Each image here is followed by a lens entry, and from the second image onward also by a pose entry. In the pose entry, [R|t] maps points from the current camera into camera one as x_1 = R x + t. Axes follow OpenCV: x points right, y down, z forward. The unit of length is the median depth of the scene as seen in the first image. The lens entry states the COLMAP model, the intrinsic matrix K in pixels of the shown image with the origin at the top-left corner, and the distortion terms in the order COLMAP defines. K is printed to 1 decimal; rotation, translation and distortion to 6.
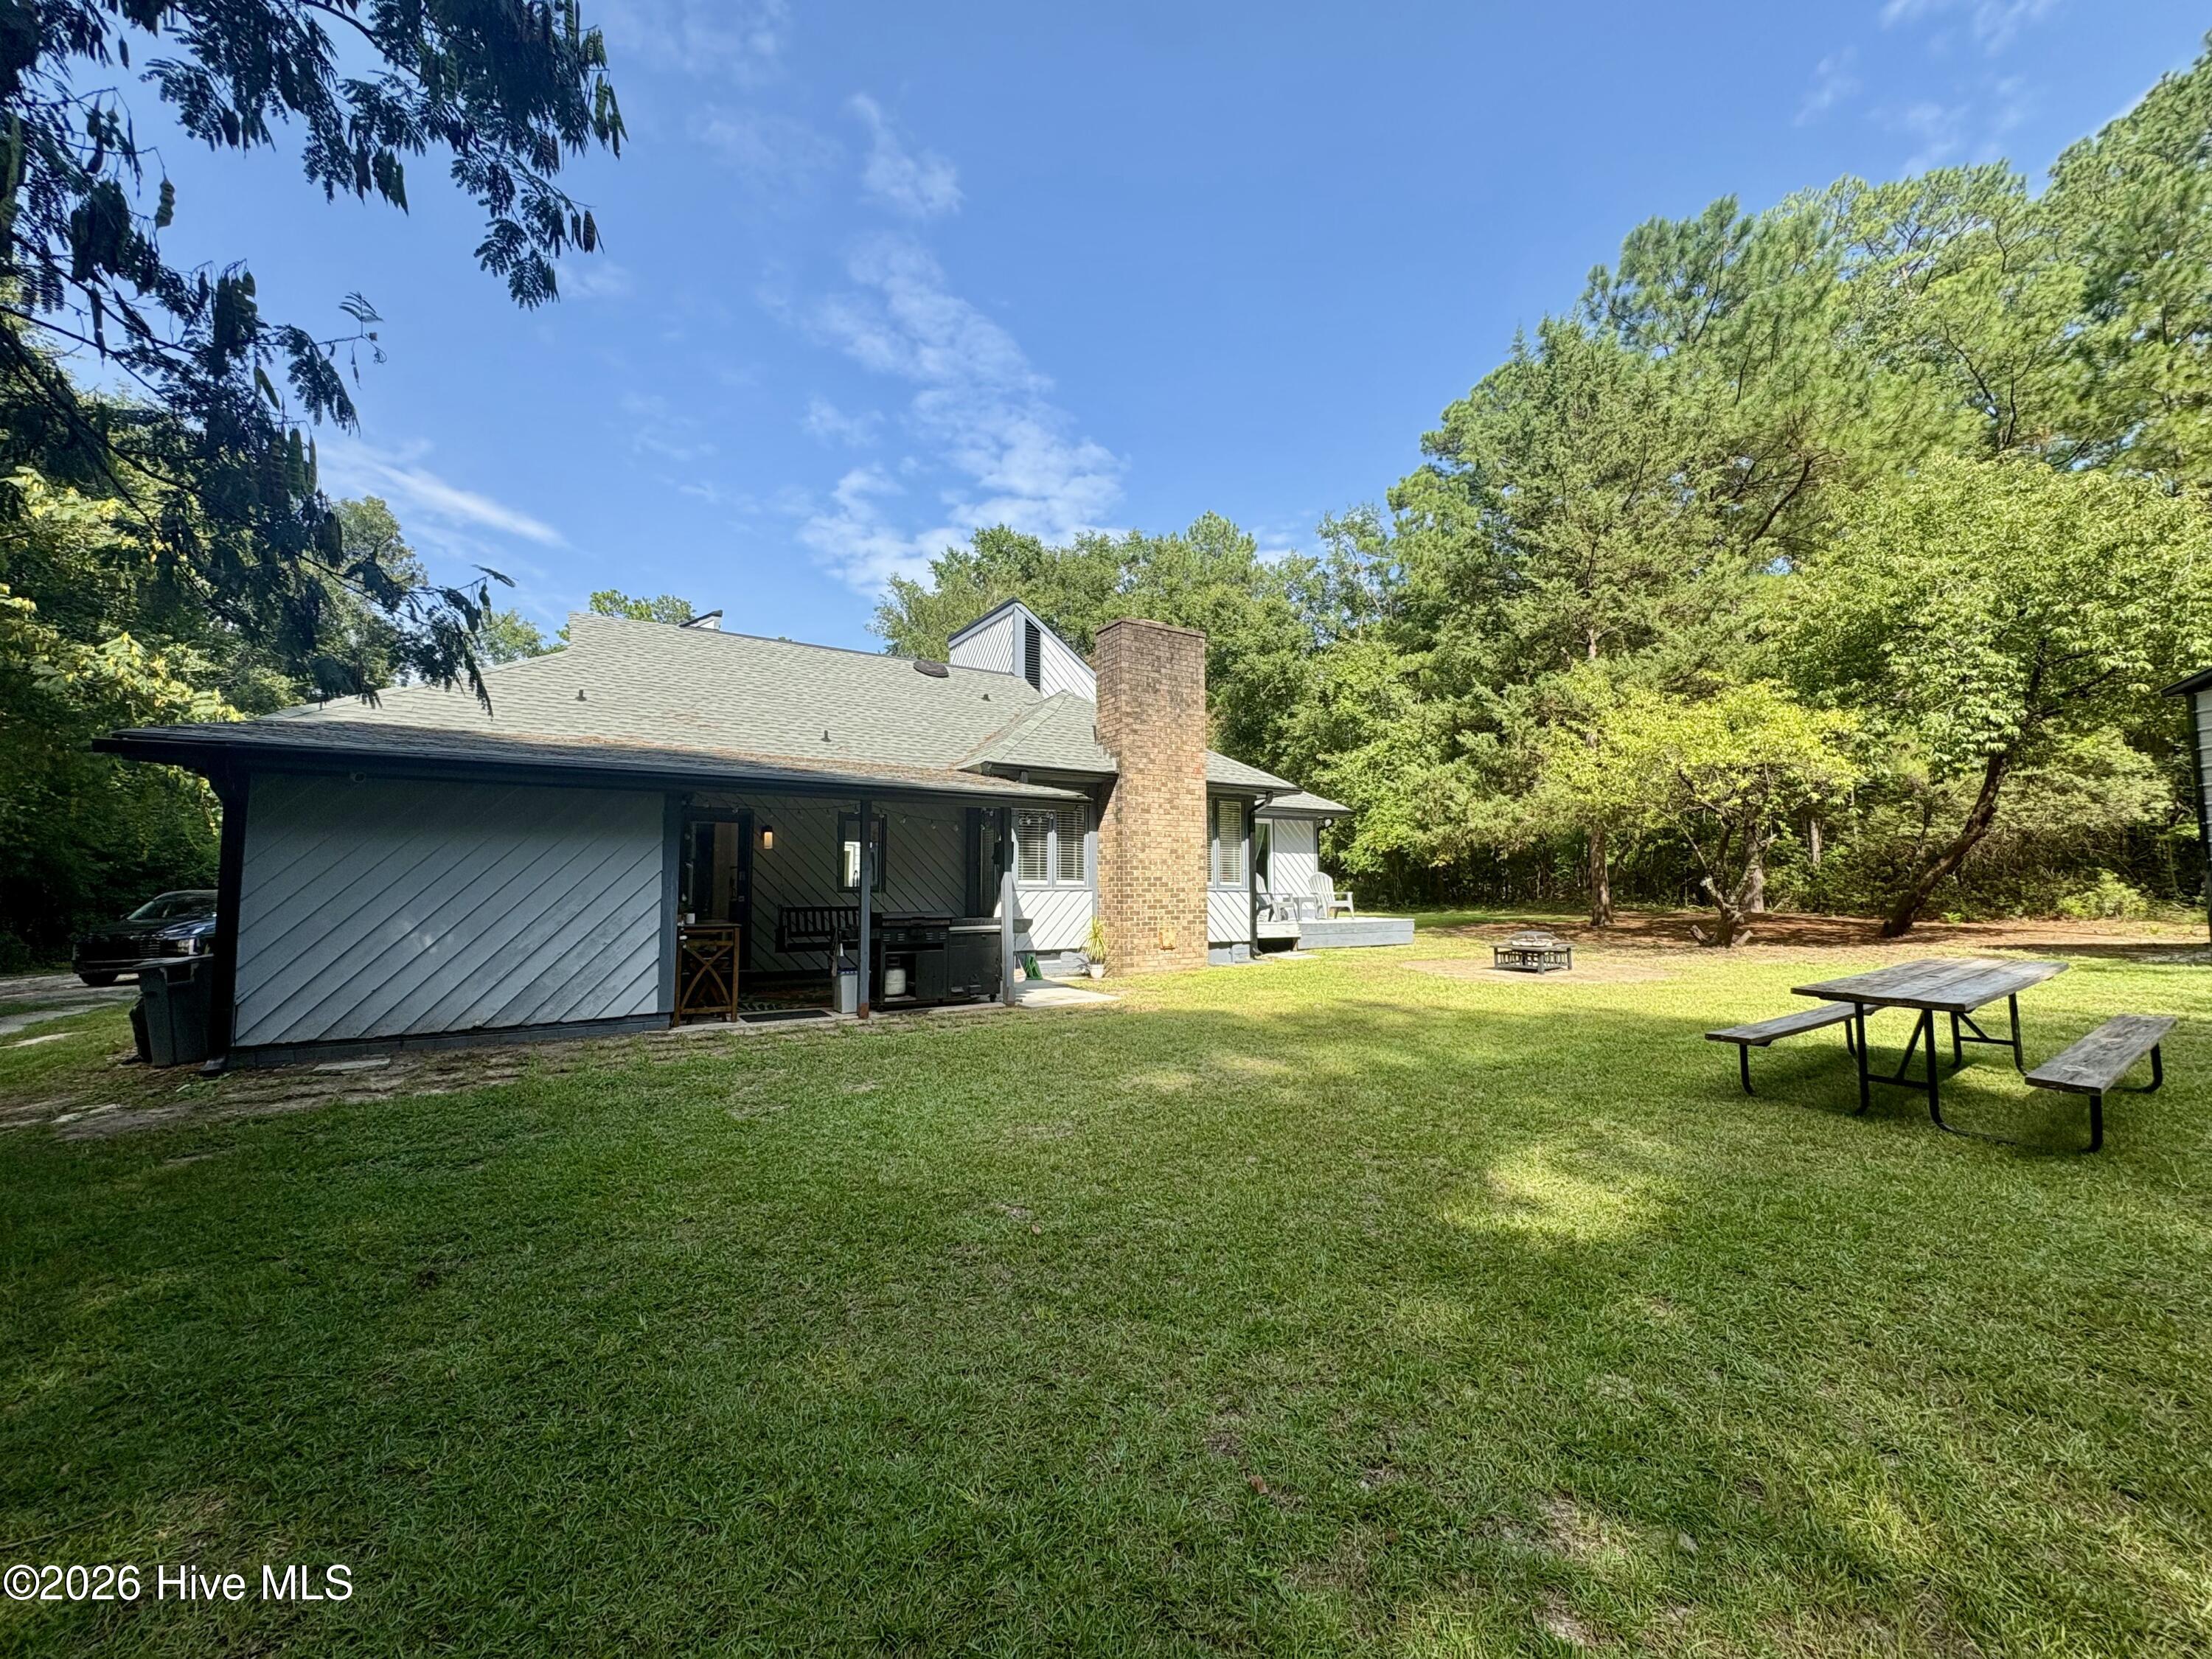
lens RADIAL K [[889.0, 0, 1098.4], [0, 889.0, 829.3], [0, 0, 1]] dist [-0.008269, -0.000153]
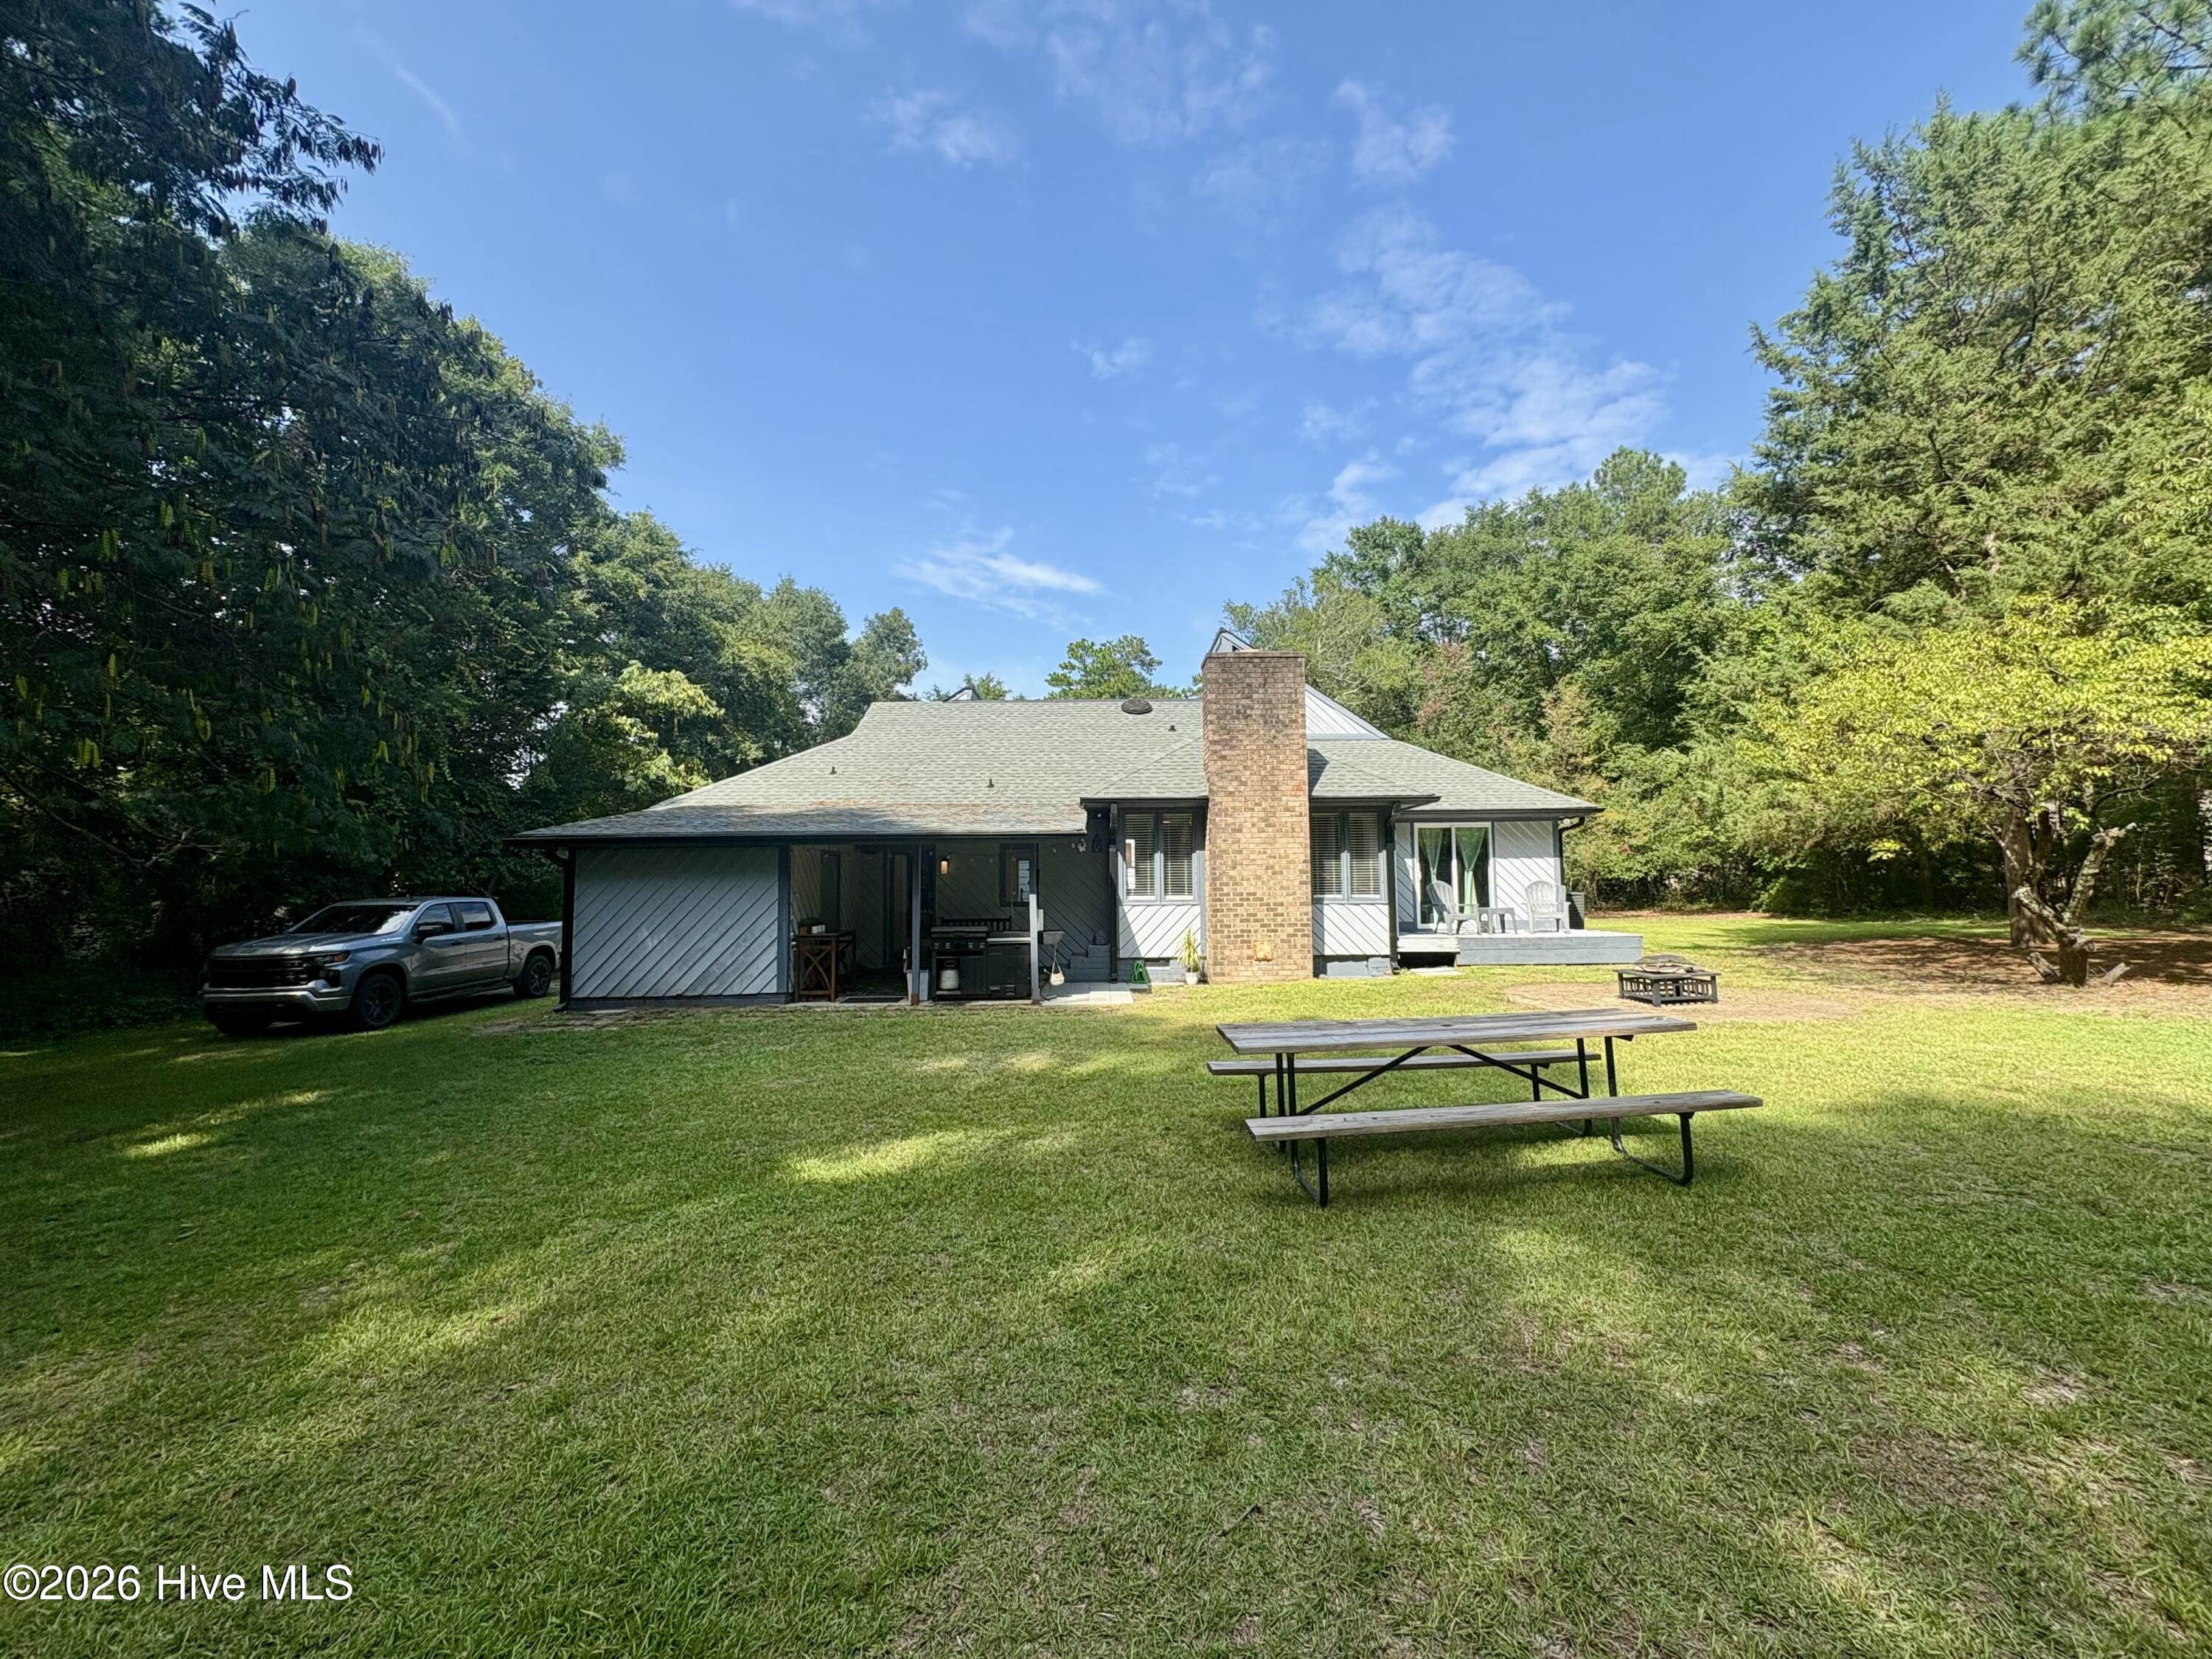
lens RADIAL K [[889.0, 0, 1104.9], [0, 889.0, 832.6], [0, 0, 1]] dist [-0.008269, -0.000153]
pose [[0.843533, -0.040510, -0.535547, 0.385330], [0.046103, 0.998932, -0.002945, -0.017614], [0.535095, -0.022206, 0.844500, 0.010300]]
